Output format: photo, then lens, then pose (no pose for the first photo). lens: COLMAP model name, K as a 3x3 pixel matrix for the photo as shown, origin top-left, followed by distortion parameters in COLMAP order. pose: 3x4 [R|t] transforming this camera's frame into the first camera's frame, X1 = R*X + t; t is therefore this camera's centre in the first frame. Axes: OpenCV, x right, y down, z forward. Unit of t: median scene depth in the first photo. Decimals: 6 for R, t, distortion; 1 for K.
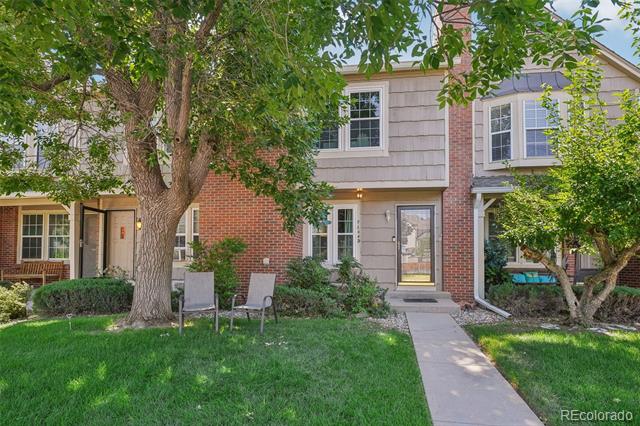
lens RADIAL K [[309.0, 0, 319.9], [0, 309.0, 252.0], [0, 0, 1]] dist [-0.002752, -0.000397]
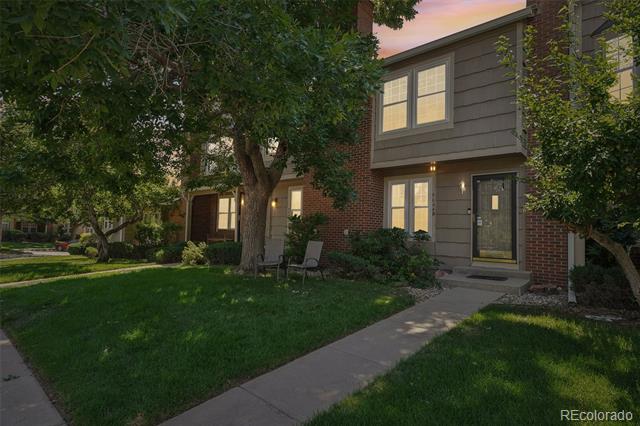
lens RADIAL K [[328.5, 0, 320.0], [0, 328.5, 213.0], [0, 0, 1]] dist [-0.000142, -0.000117]
pose [[0.837639, -0.013825, -0.546049, 0.441147], [-0.004509, 0.999471, -0.032222, -0.002757], [0.546205, 0.029453, 0.837133, -0.101311]]
